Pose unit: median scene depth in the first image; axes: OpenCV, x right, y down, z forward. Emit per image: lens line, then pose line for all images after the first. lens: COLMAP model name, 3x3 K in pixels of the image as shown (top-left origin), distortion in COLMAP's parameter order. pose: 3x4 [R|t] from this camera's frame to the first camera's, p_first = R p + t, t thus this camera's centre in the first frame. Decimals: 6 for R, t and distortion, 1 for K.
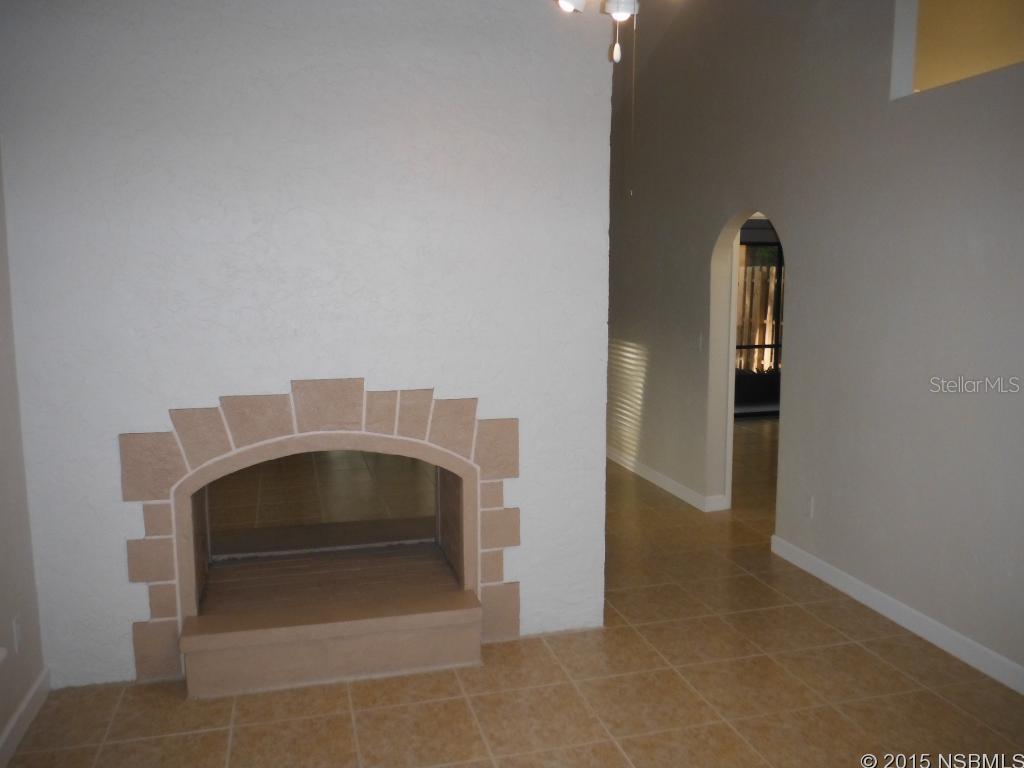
lens RADIAL K [[848.7, 0, 509.8], [0, 848.7, 377.1], [0, 0, 1]] dist [0.002972, 0.002840]
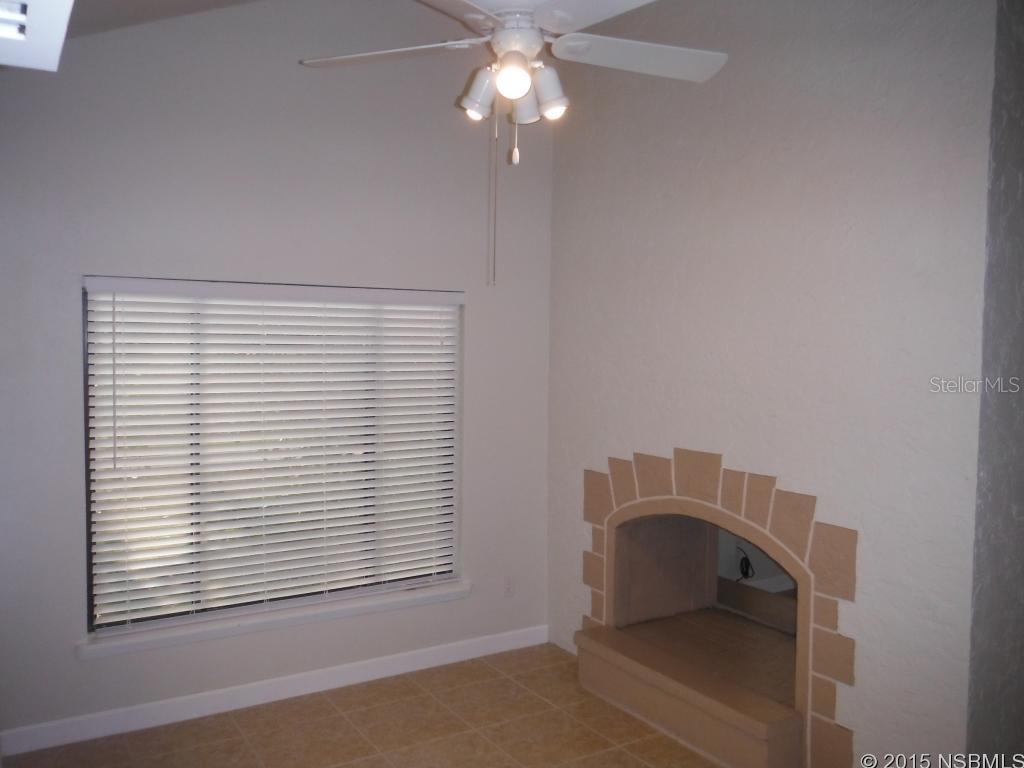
lens RADIAL K [[848.7, 0, 510.0], [0, 848.7, 390.1], [0, 0, 1]] dist [0.002972, 0.002840]
pose [[0.318332, 0.056876, -0.946272, 0.731832], [-0.147130, 0.989067, 0.009952, -0.050373], [0.936492, 0.136057, 0.323220, 0.414770]]
